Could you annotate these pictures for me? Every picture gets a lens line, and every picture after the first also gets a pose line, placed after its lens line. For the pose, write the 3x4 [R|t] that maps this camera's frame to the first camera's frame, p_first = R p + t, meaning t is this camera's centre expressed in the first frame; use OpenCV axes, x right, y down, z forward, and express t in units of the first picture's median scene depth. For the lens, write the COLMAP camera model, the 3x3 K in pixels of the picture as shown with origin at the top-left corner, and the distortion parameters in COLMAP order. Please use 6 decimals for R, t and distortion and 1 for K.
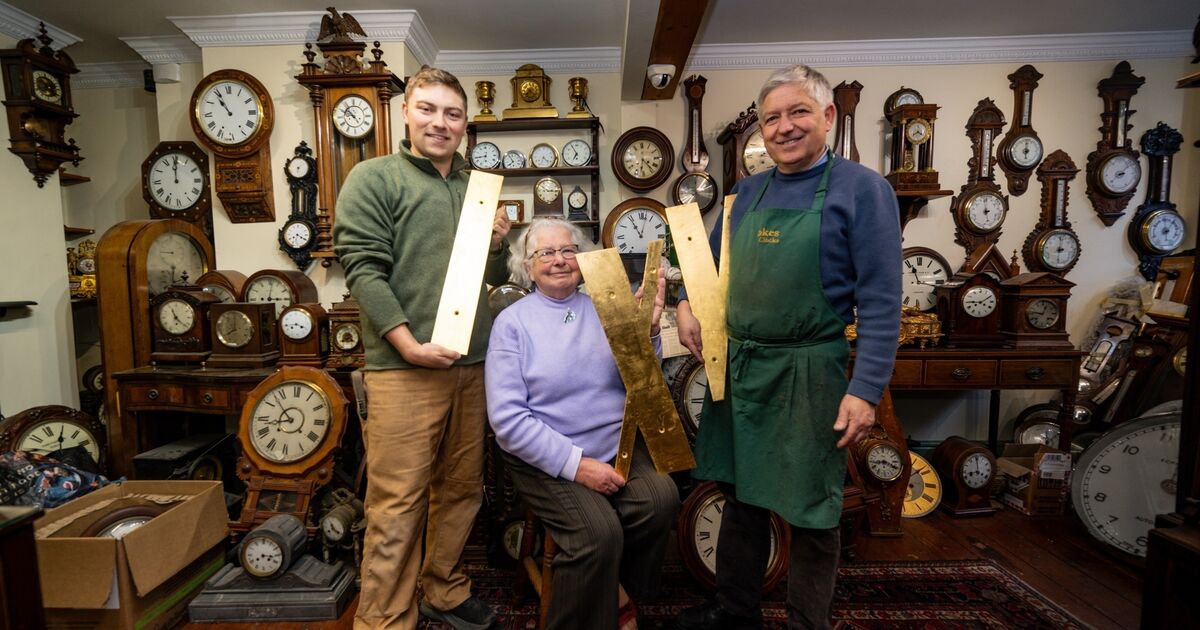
lens RADIAL K [[456.4, 0, 600.0], [0, 456.4, 315.0], [0, 0, 1]] dist [0.000097, -0.000178]
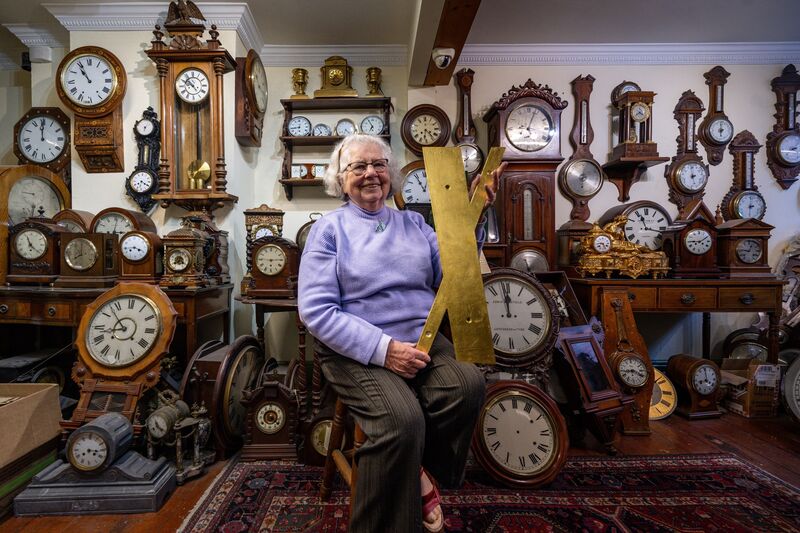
lens RADIAL K [[332.9, 0, 383.2], [0, 332.9, 267.0], [0, 0, 1]] dist [-0.001114, 0.000448]
pose [[0.999705, 0.005018, 0.023753, -0.047512], [-0.003579, 0.998177, -0.060243, 0.100894], [-0.024012, 0.060140, 0.997901, 0.125992]]
